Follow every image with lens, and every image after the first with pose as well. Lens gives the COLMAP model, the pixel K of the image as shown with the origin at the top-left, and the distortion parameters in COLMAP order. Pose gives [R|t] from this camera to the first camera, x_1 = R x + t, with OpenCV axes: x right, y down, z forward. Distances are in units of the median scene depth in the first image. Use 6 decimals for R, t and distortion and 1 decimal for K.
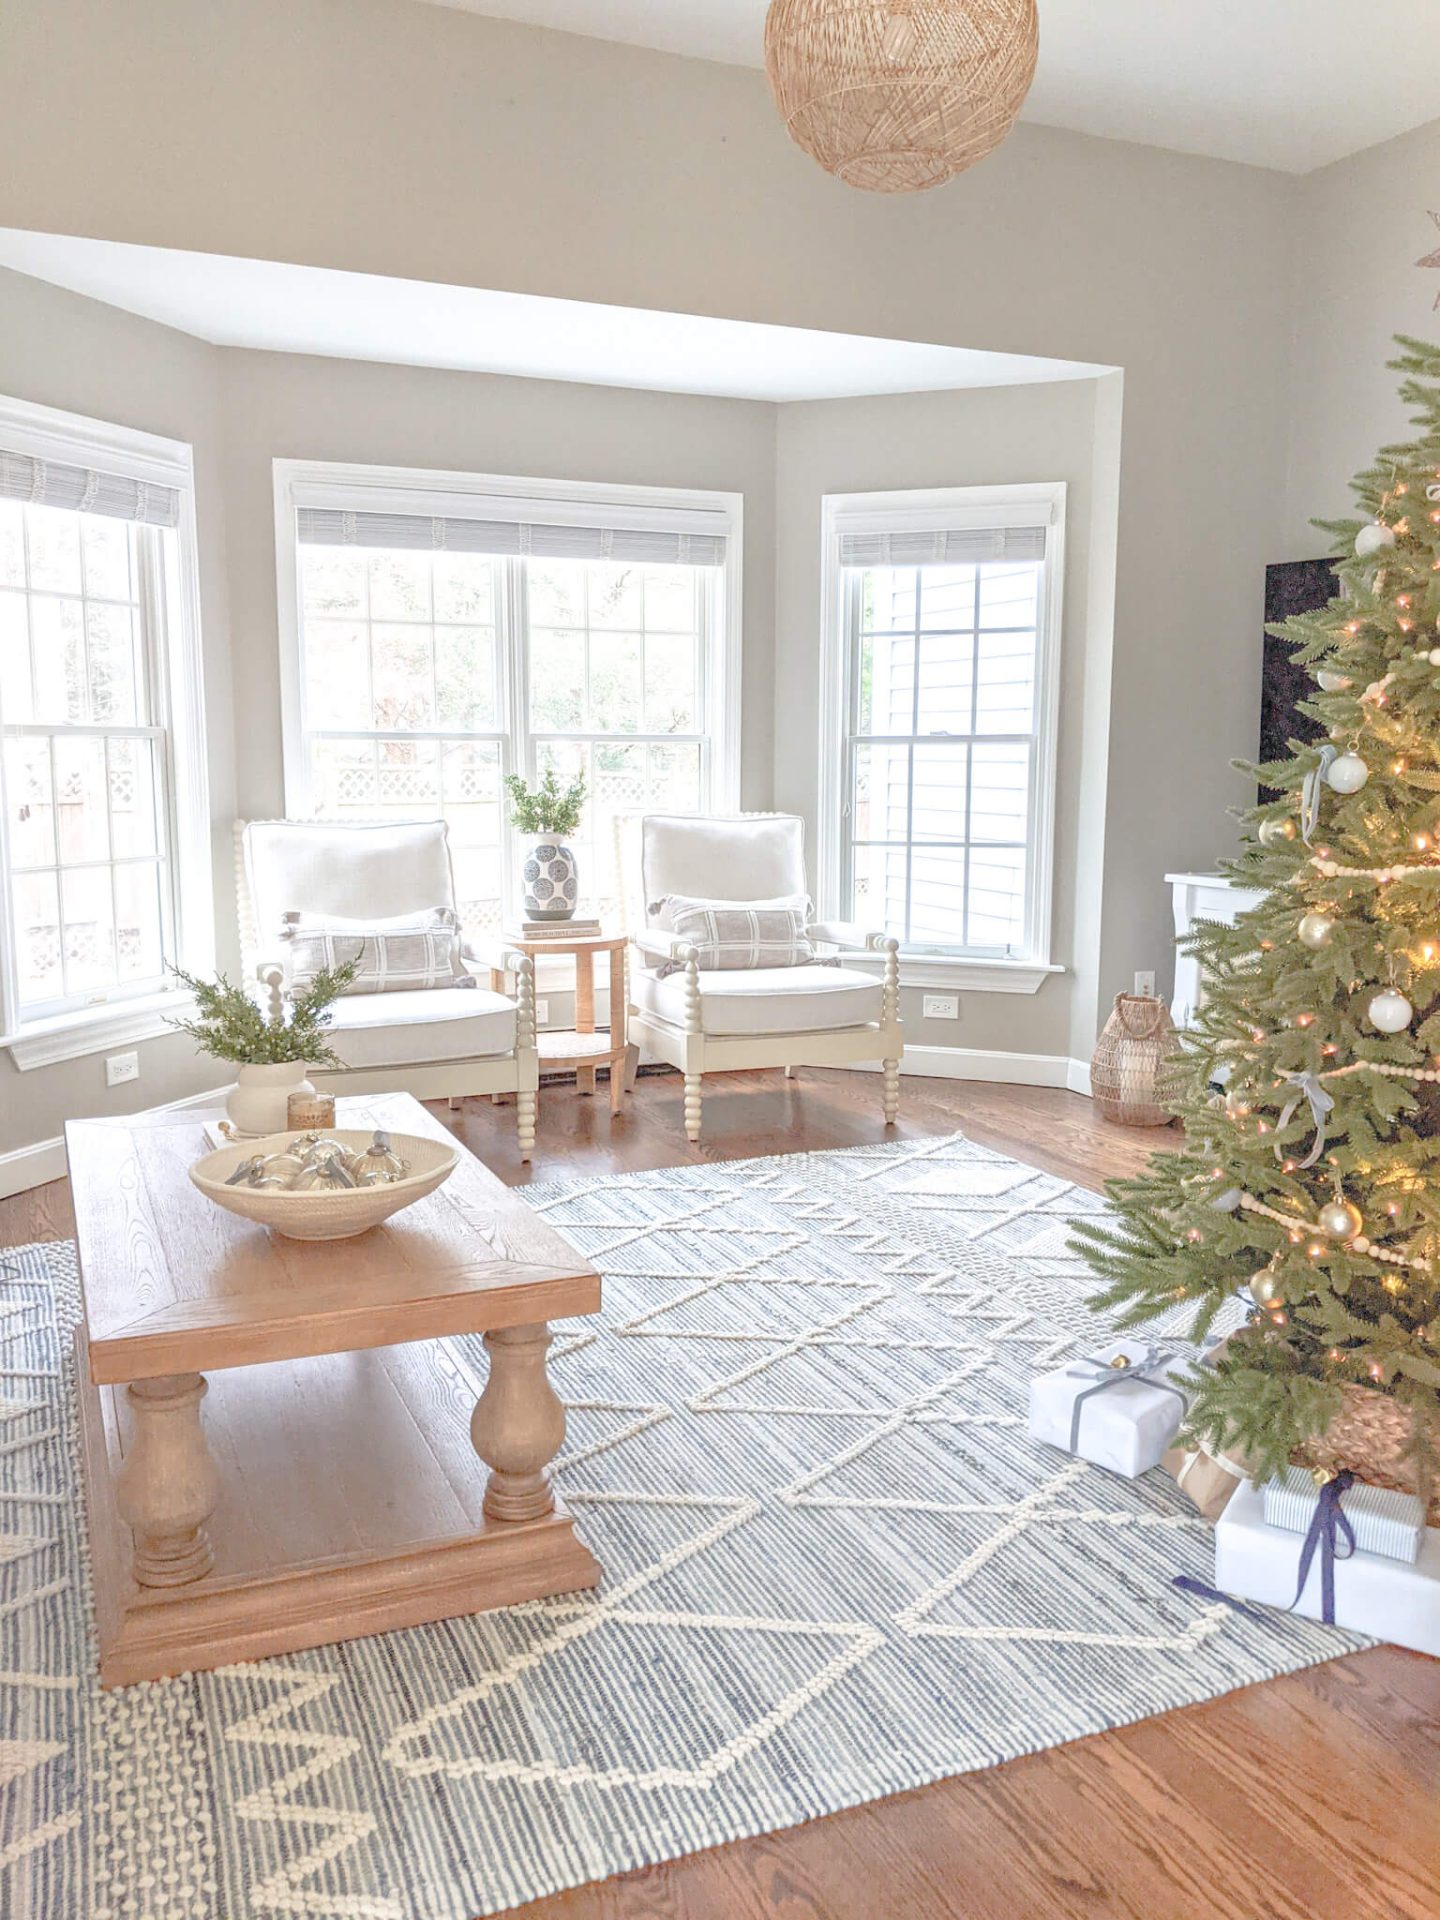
lens RADIAL K [[1468.3, 0, 720.0], [0, 1468.3, 960.0], [0, 0, 1]] dist [-0.009636, -0.009764]
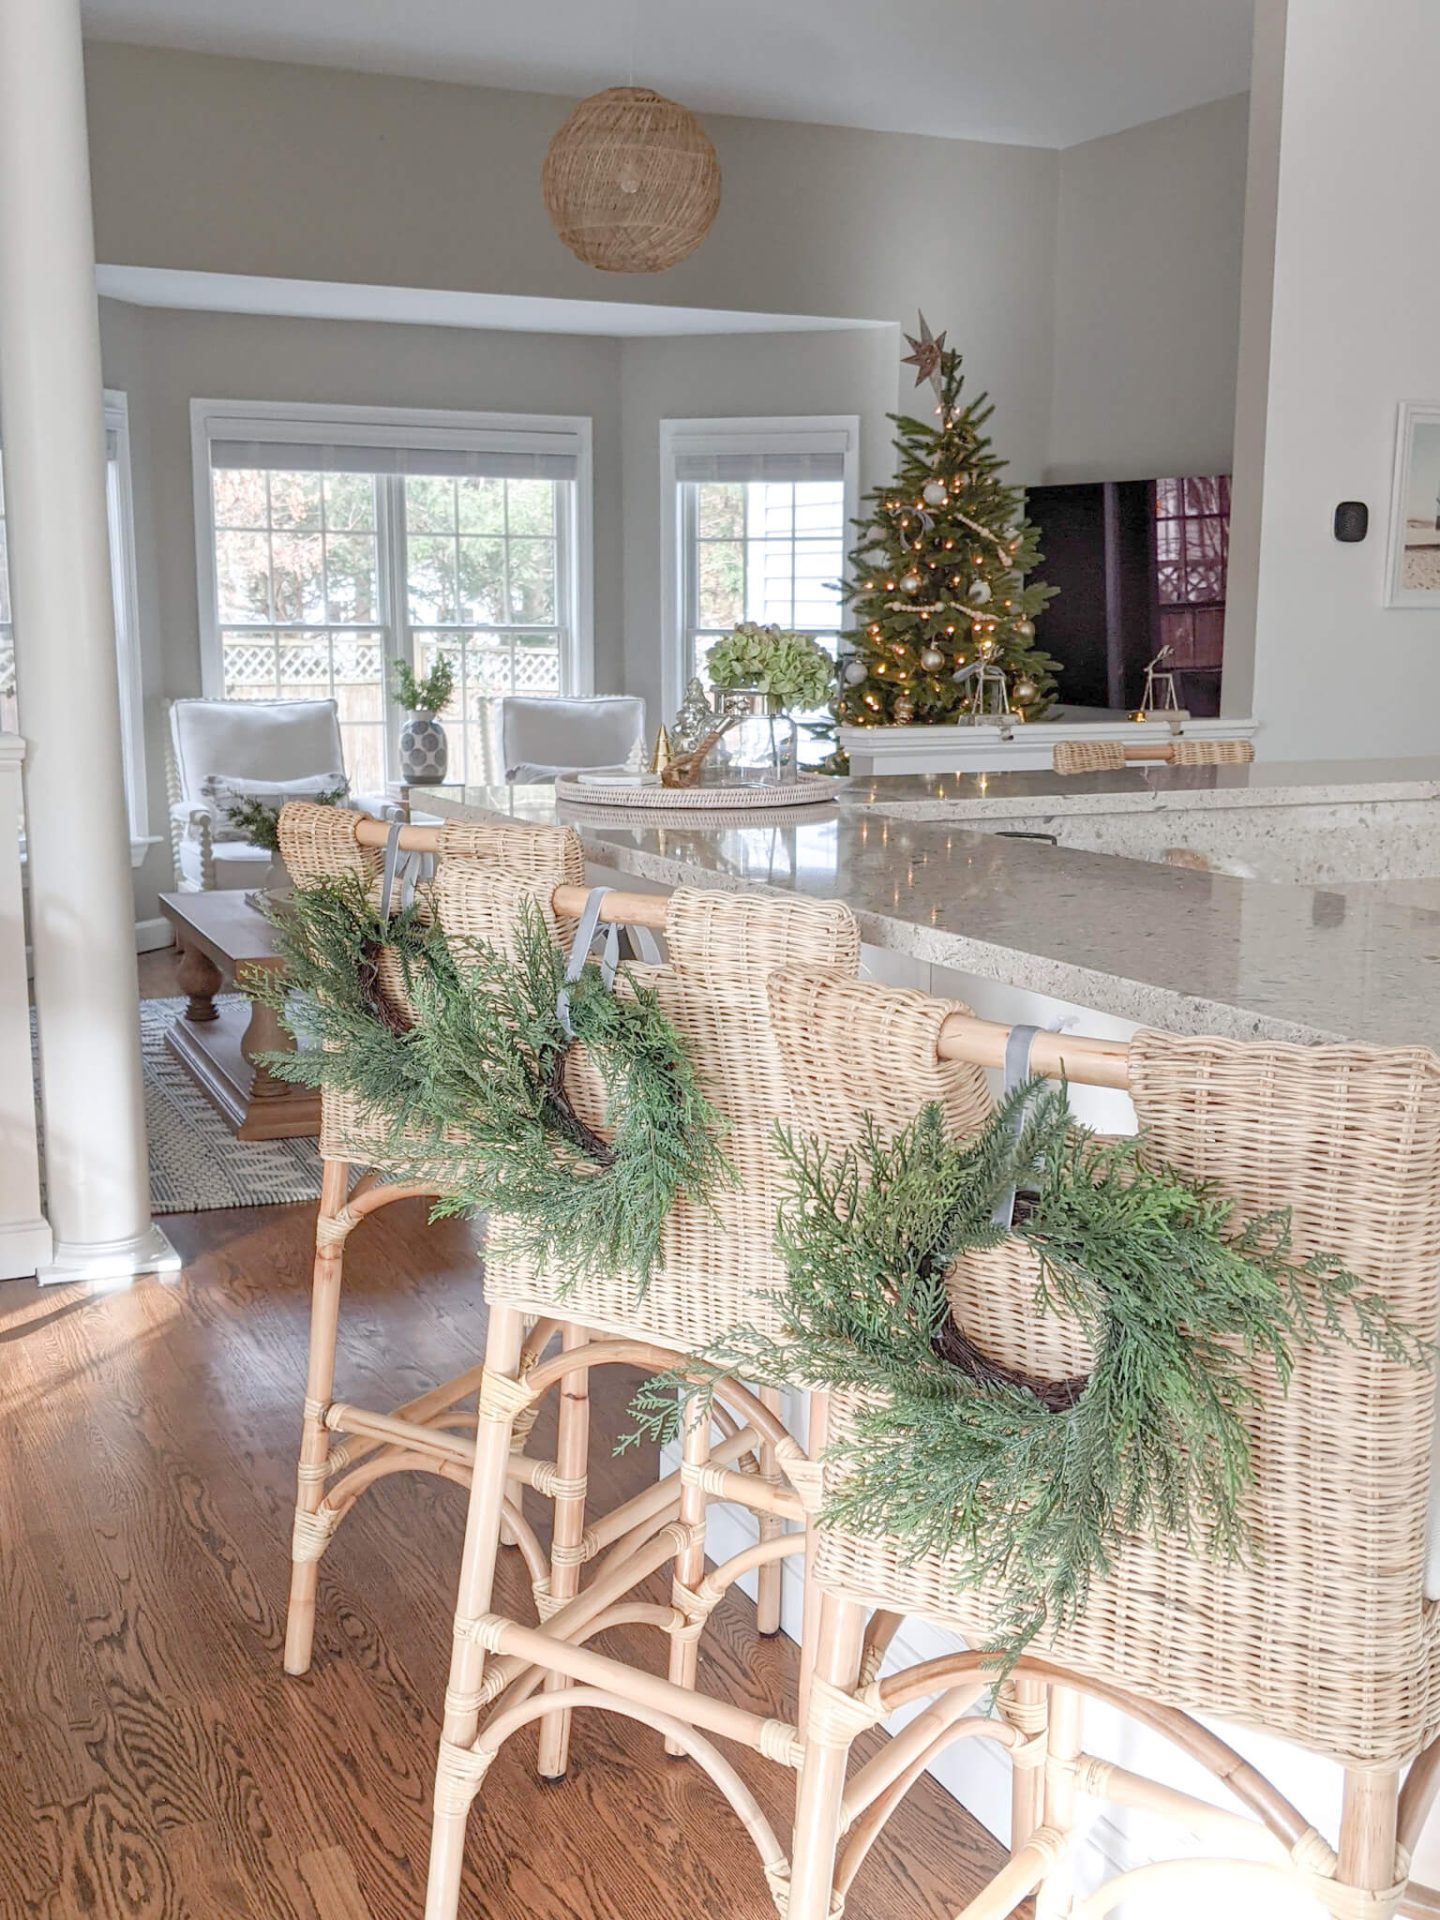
lens RADIAL K [[1846.4, 0, 720.0], [0, 1846.4, 960.0], [0, 0, 1]] dist [0.008304, -0.000653]
pose [[0.999847, 0.001011, 0.017464, 0.096062], [-0.001741, 0.999123, 0.041839, 0.051085], [-0.017407, -0.041863, 0.998972, -0.500409]]
